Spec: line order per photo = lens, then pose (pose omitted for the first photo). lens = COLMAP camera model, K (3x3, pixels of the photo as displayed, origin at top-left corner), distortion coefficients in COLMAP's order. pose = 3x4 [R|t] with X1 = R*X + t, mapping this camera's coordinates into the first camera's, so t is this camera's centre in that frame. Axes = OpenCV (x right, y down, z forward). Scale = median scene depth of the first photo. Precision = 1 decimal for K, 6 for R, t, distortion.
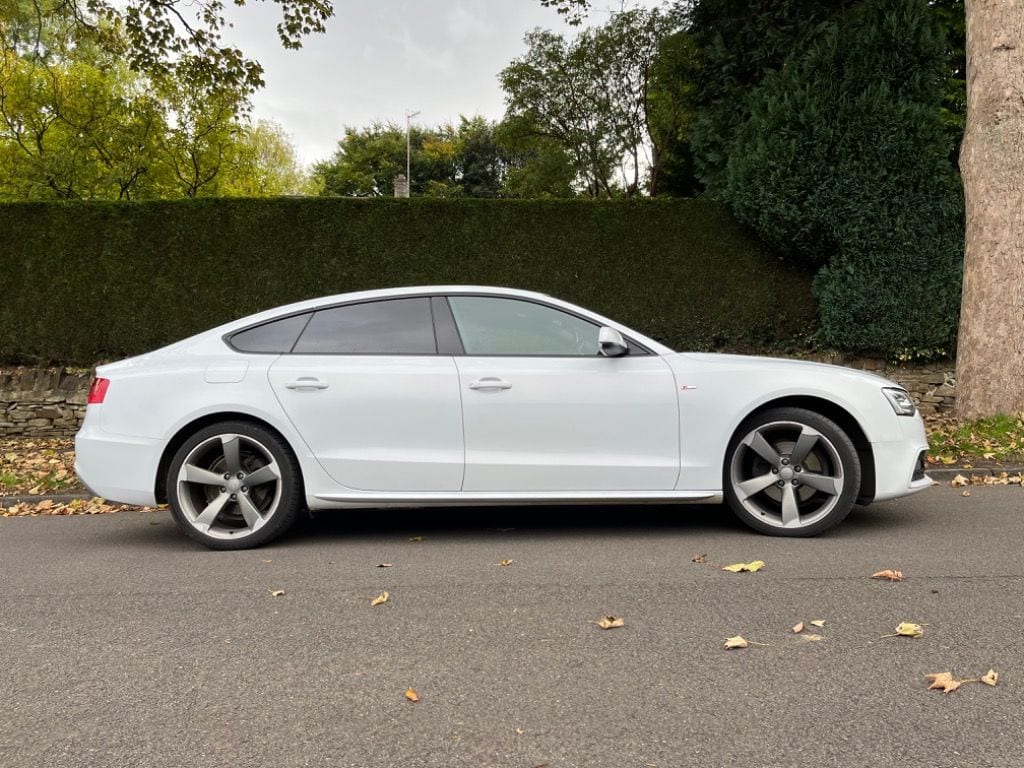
lens RADIAL K [[766.5, 0, 520.3], [0, 766.5, 384.6], [0, 0, 1]] dist [0.058931, -0.081465]
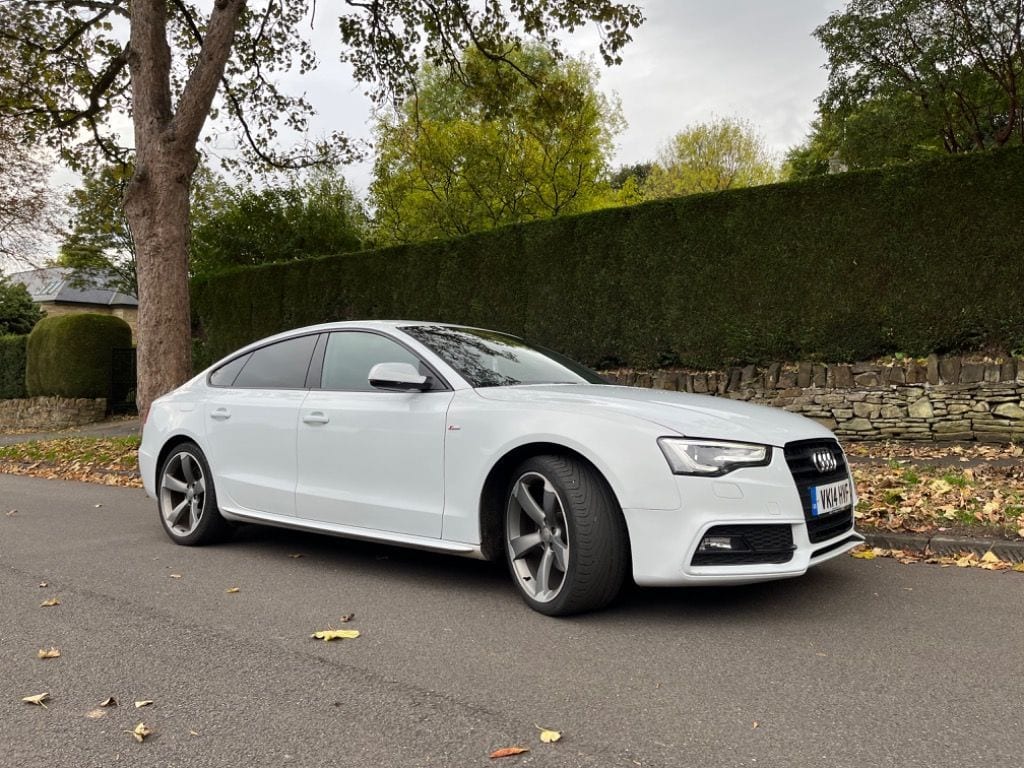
lens RADIAL K [[766.5, 0, 516.1], [0, 766.5, 381.7], [0, 0, 1]] dist [0.058931, -0.081465]
pose [[0.802409, -0.002050, -0.596771, 0.276635], [0.006074, 0.999970, 0.004731, -0.018470], [0.596744, -0.007421, 0.802397, 0.107274]]
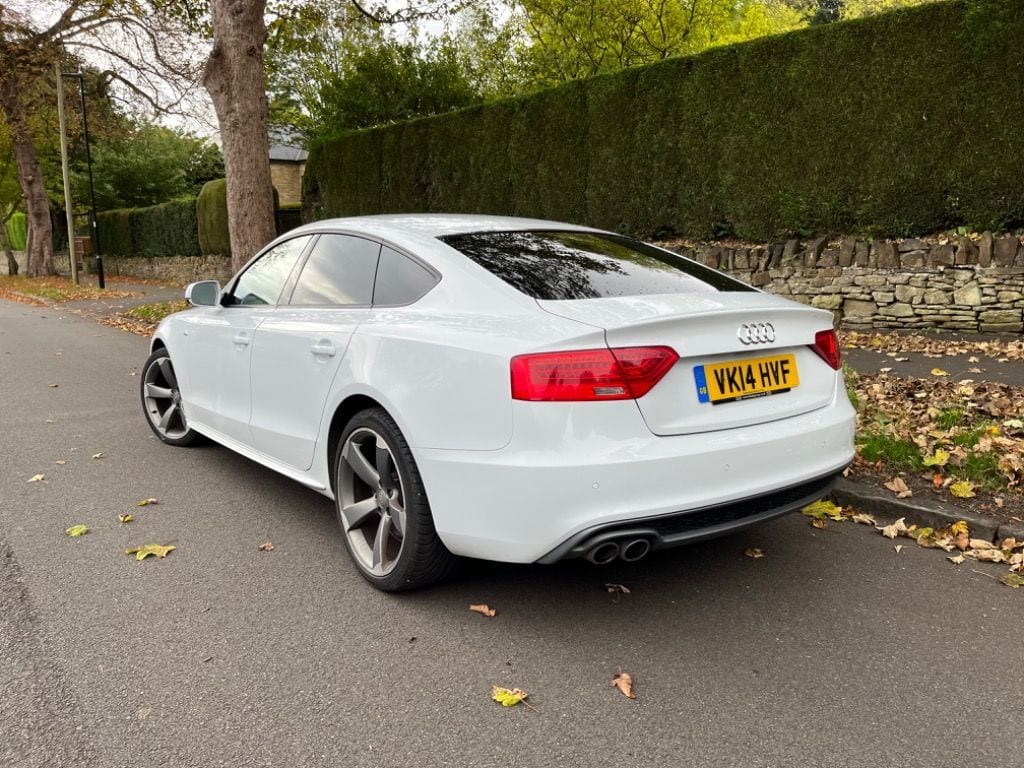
lens RADIAL K [[766.5, 0, 513.6], [0, 766.5, 384.1], [0, 0, 1]] dist [0.058931, -0.081465]
pose [[0.632778, 0.147095, -0.760233, 0.410132], [0.012336, 0.979751, 0.199837, -0.047991], [0.774235, -0.135831, 0.618151, 0.231580]]
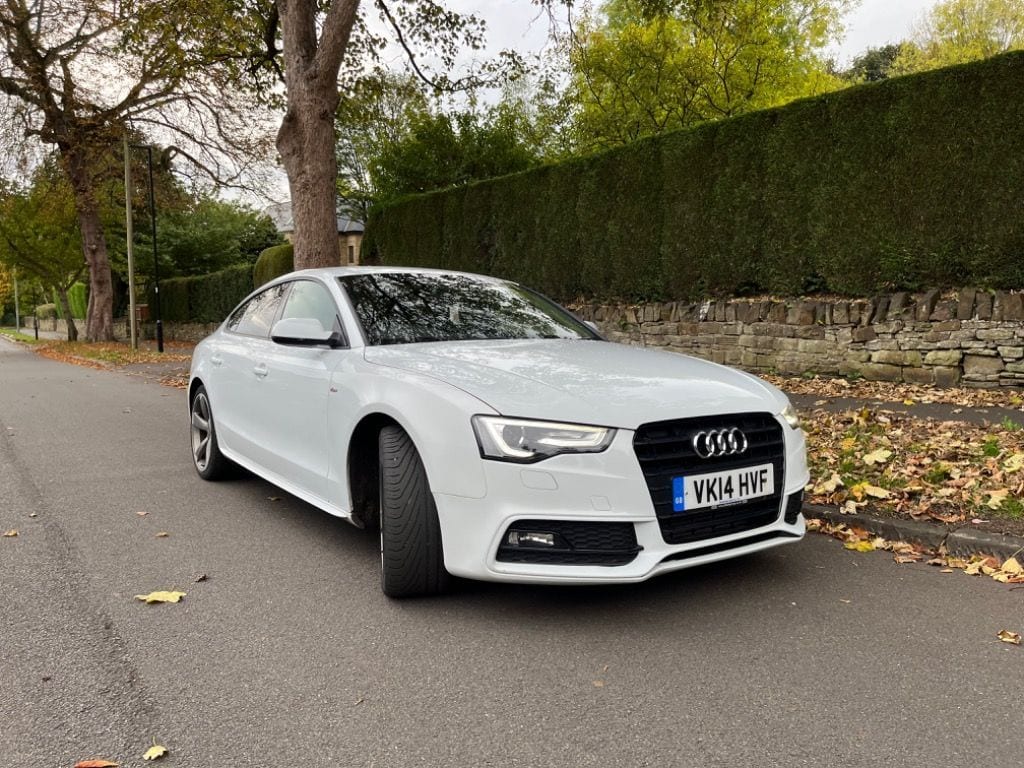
lens RADIAL K [[766.5, 0, 507.9], [0, 766.5, 388.1], [0, 0, 1]] dist [0.058931, -0.081465]
pose [[0.590459, 0.085581, -0.802518, 0.348150], [0.015004, 0.993026, 0.116937, -0.032561], [0.806928, -0.081087, 0.585057, 0.220119]]
